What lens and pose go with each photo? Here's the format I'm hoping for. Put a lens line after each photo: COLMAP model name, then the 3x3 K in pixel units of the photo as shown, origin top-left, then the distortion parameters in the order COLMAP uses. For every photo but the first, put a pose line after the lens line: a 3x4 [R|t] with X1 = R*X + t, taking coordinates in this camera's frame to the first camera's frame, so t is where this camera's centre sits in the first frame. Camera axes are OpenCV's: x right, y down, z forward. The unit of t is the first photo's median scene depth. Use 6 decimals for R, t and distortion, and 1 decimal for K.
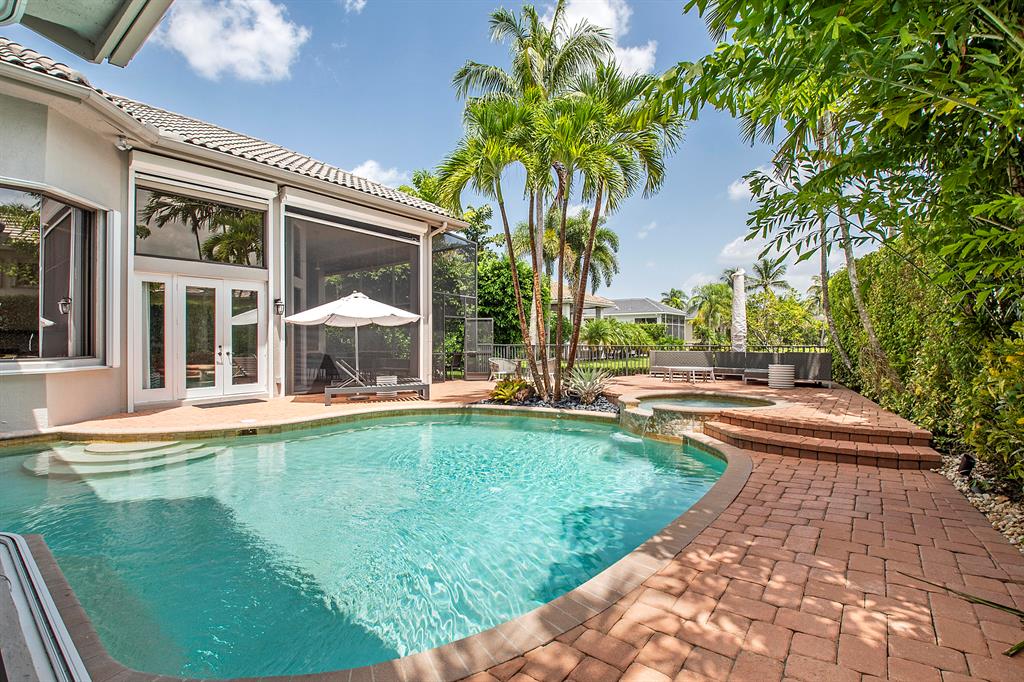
lens RADIAL K [[458.7, 0, 511.3], [0, 458.7, 336.6], [0, 0, 1]] dist [-0.000090, 0.000615]
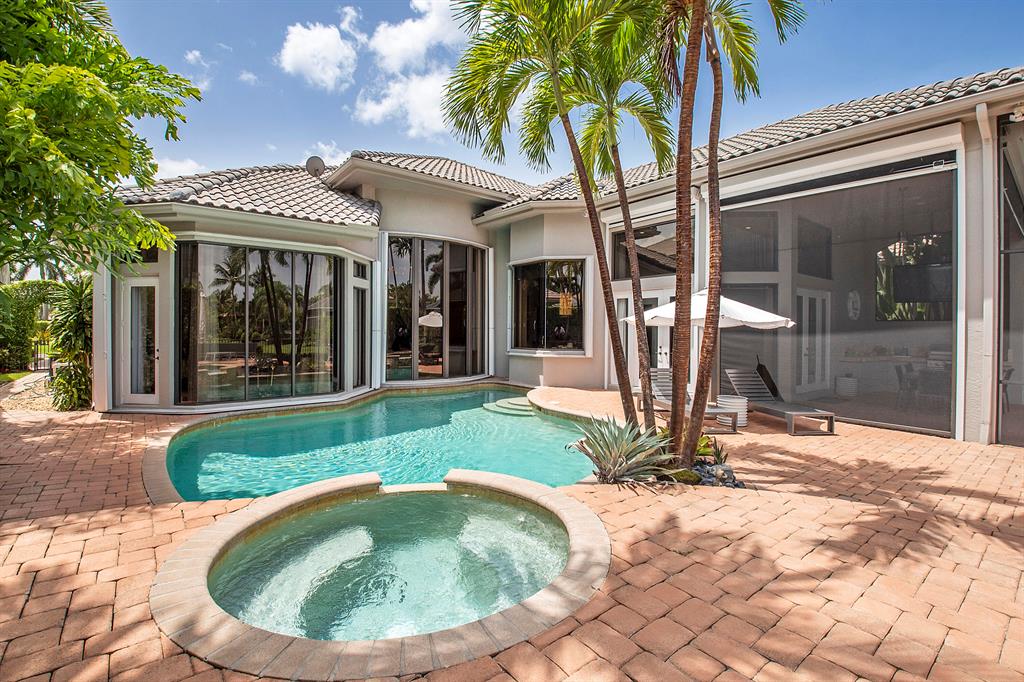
lens RADIAL K [[458.7, 0, 511.1], [0, 458.7, 334.5], [0, 0, 1]] dist [-0.000090, 0.000615]
pose [[-0.210775, 0.012701, -0.977452, 0.581856], [-0.001163, 0.999912, 0.013243, -0.025243], [0.977534, 0.003928, -0.210742, 0.868820]]
